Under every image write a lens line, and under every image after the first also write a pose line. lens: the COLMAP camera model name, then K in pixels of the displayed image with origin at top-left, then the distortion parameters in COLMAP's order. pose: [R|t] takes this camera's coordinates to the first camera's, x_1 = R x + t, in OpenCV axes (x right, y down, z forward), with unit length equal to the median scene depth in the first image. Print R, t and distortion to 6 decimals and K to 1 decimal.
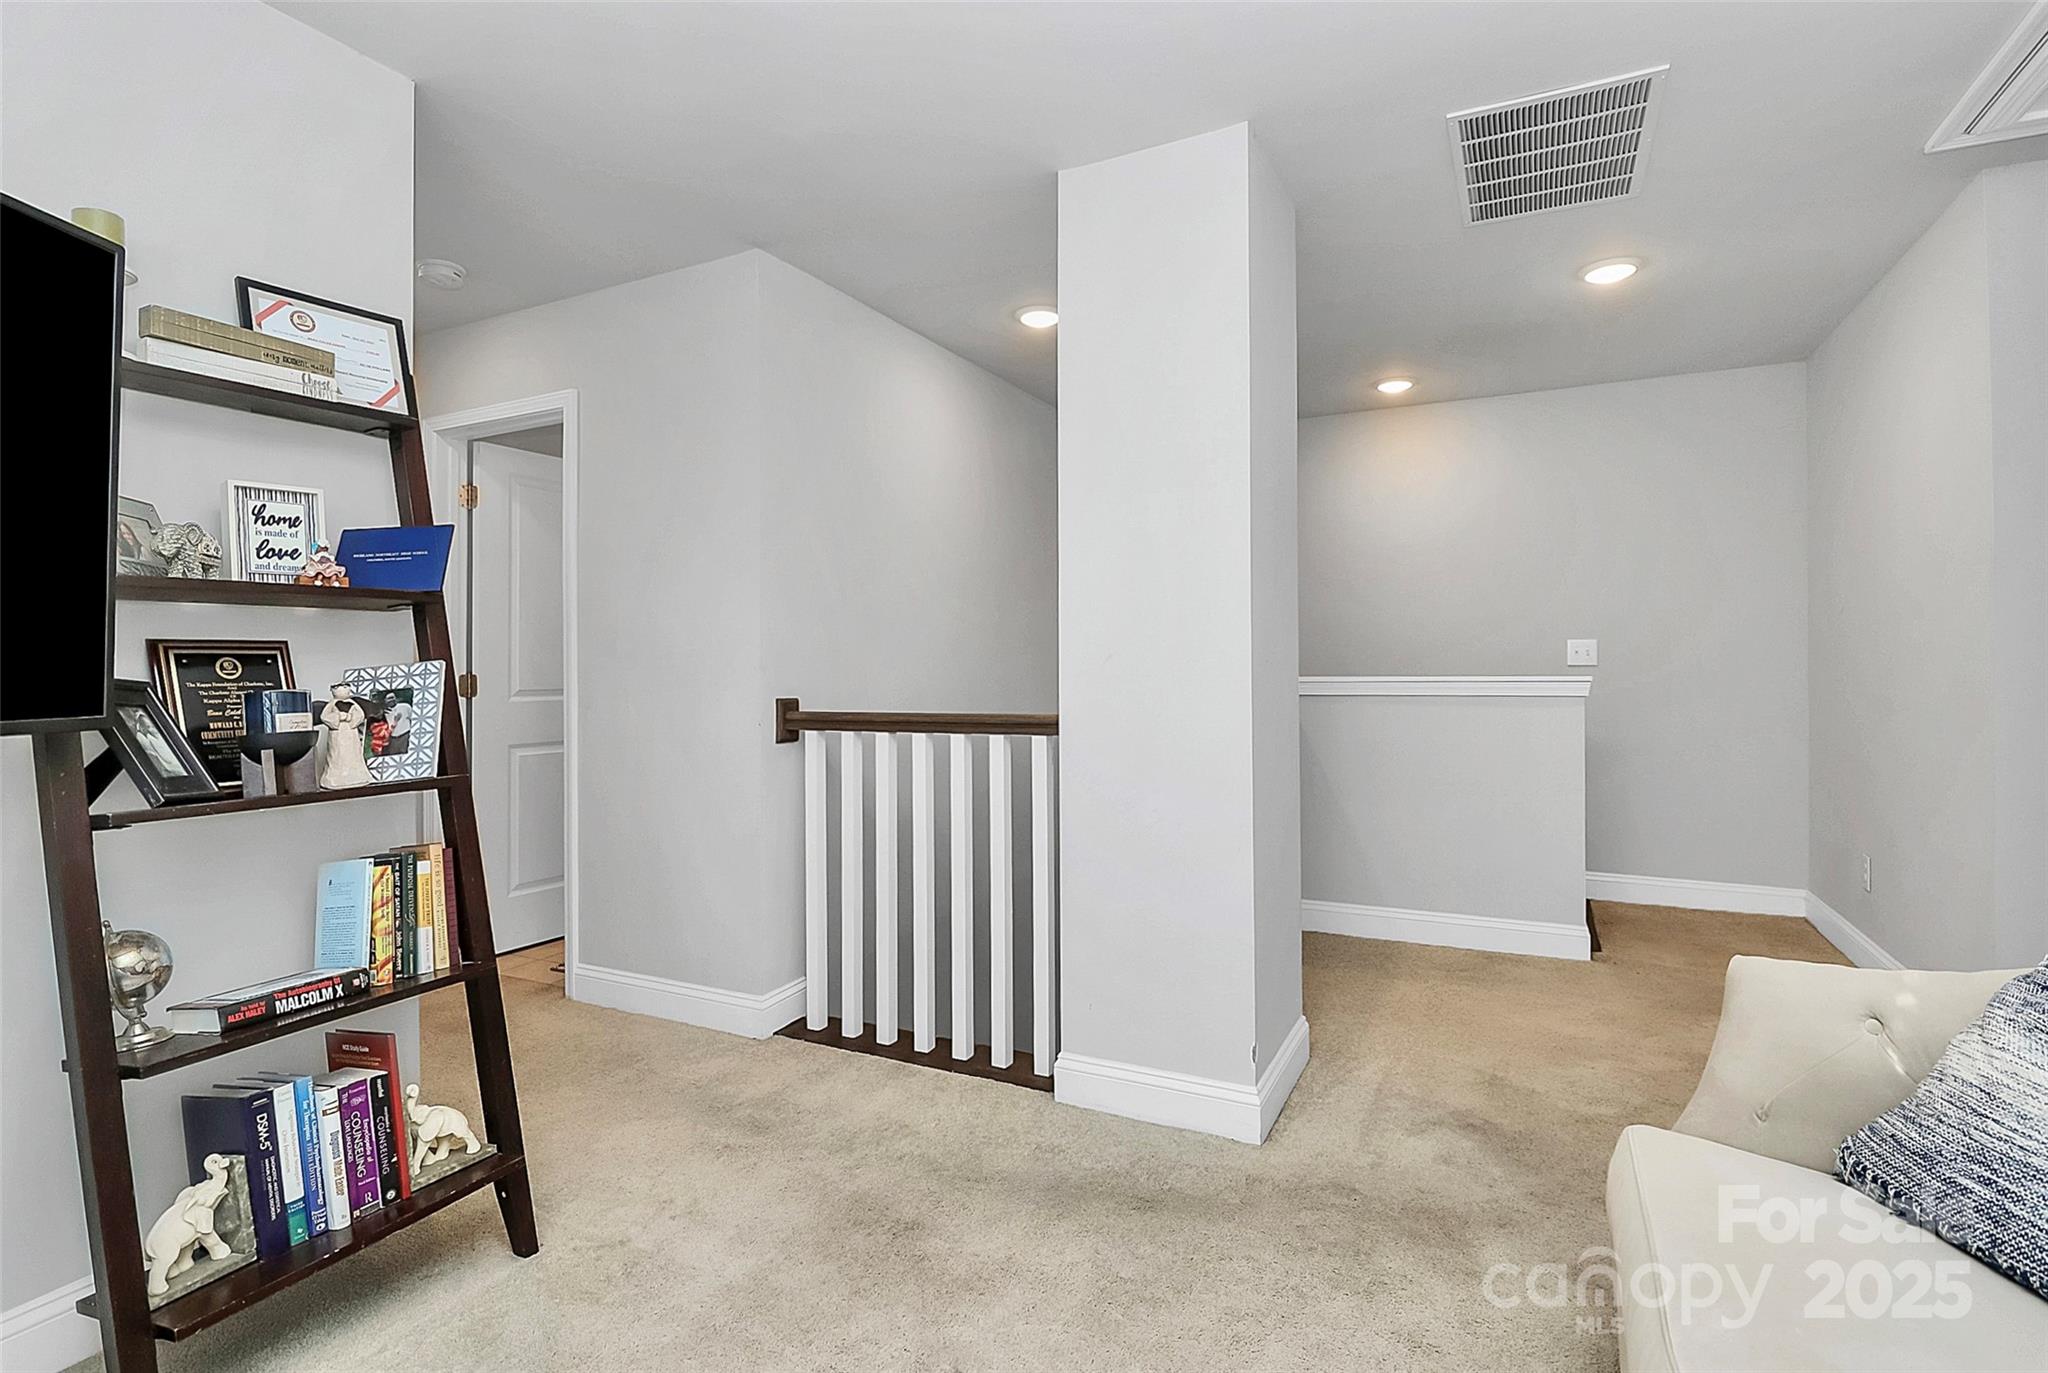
lens RADIAL K [[952.0, 0, 1022.2], [0, 952.0, 663.8], [0, 0, 1]] dist [-0.000079, -0.013545]
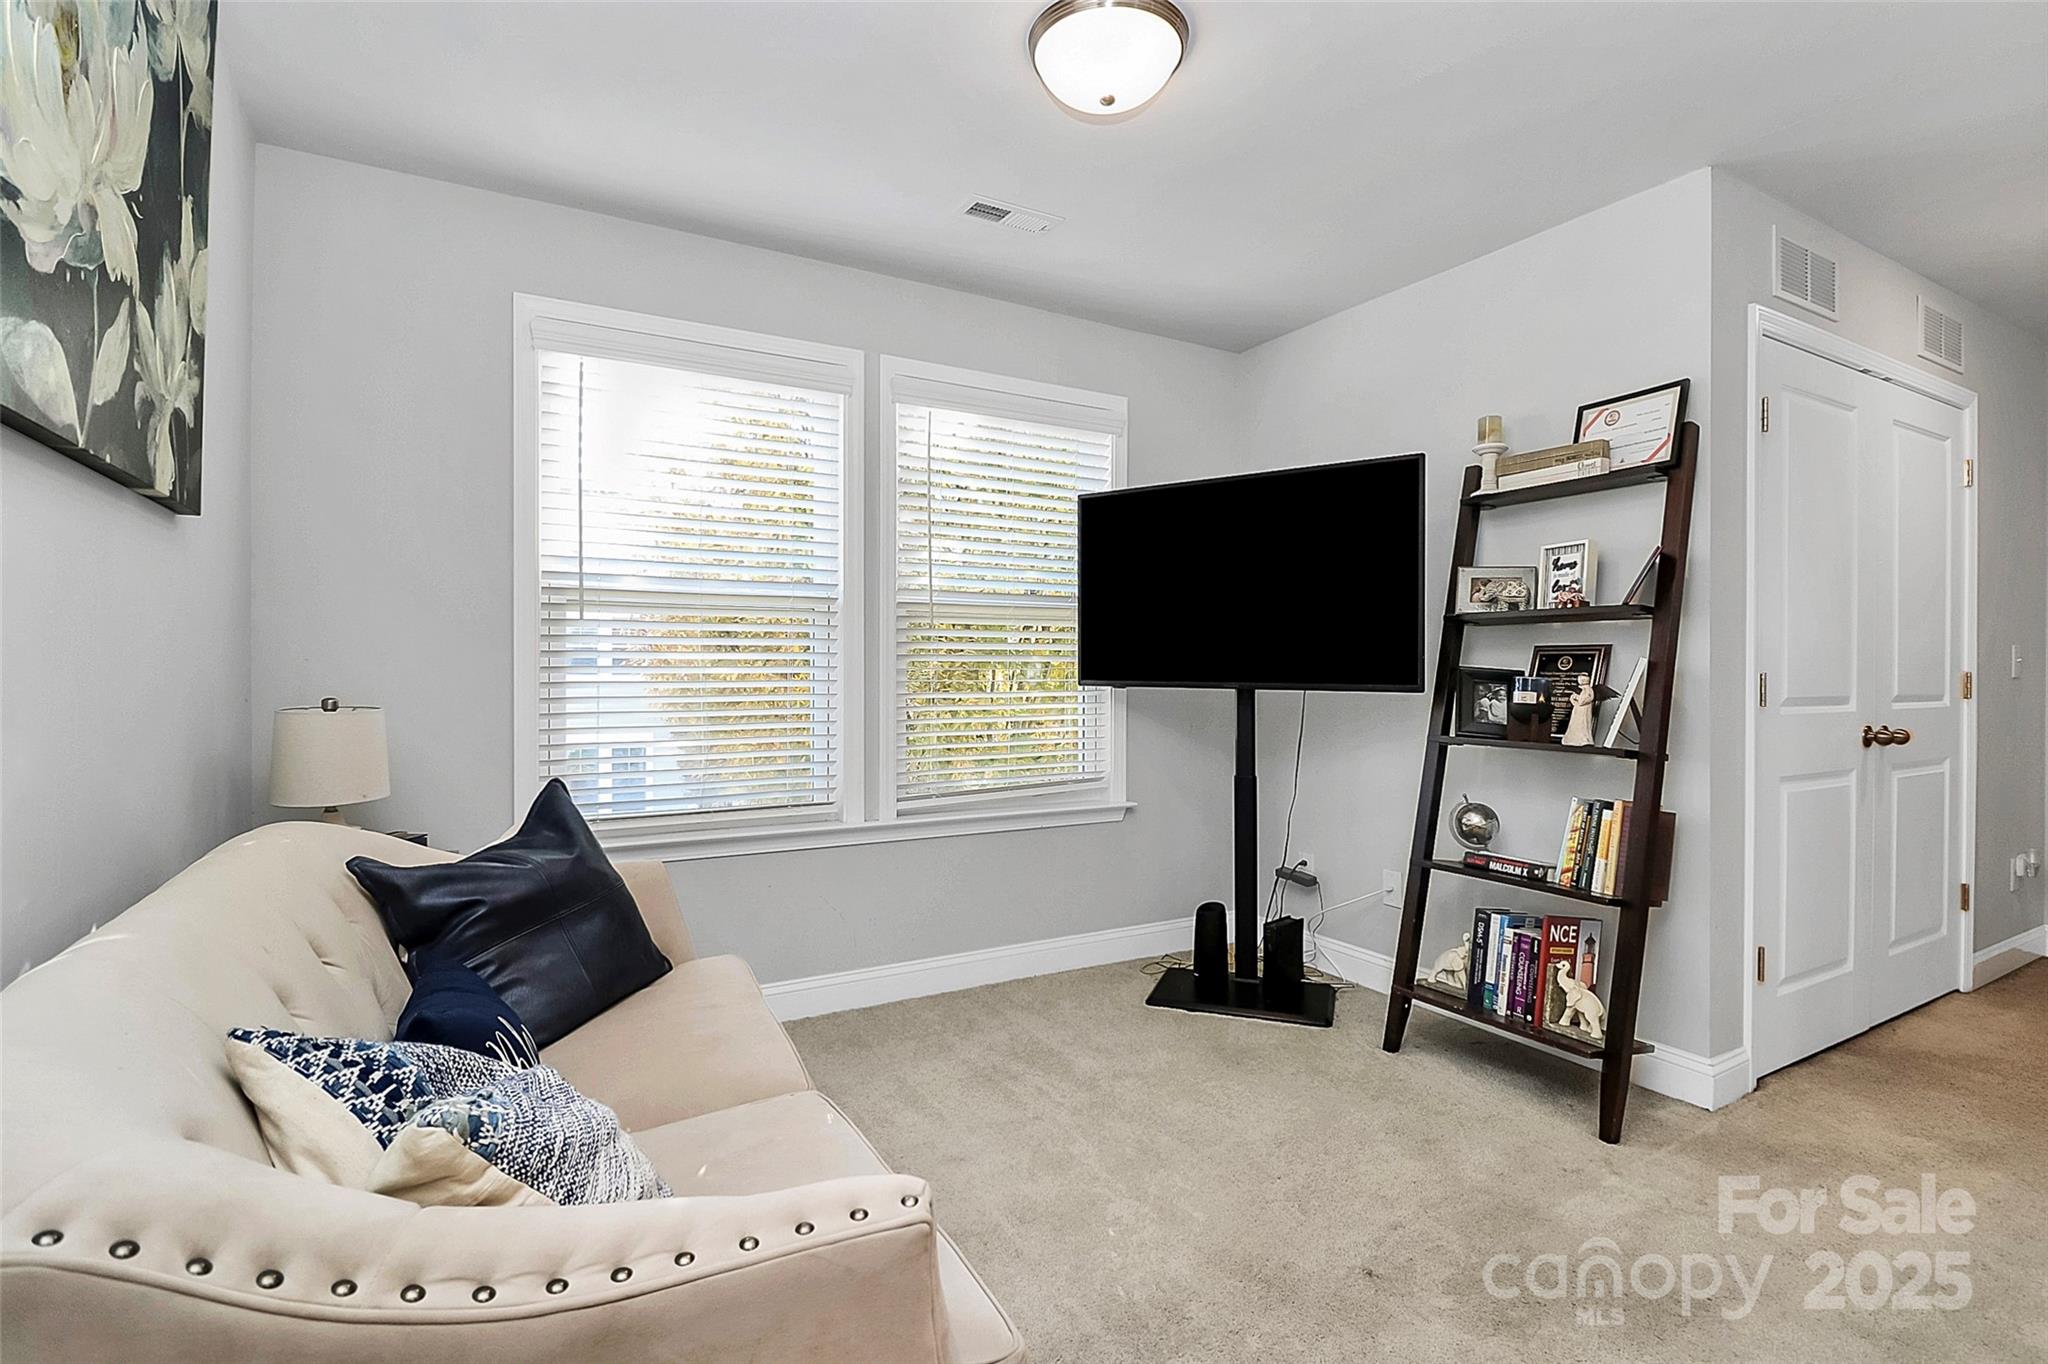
lens RADIAL K [[952.0, 0, 1022.2], [0, 952.0, 659.3], [0, 0, 1]] dist [-0.000079, -0.013545]
pose [[-0.542432, 0.002274, -0.840097, 0.974016], [0.005163, 0.999986, -0.000627, -0.004872], [0.840084, -0.004678, -0.542436, 1.097808]]
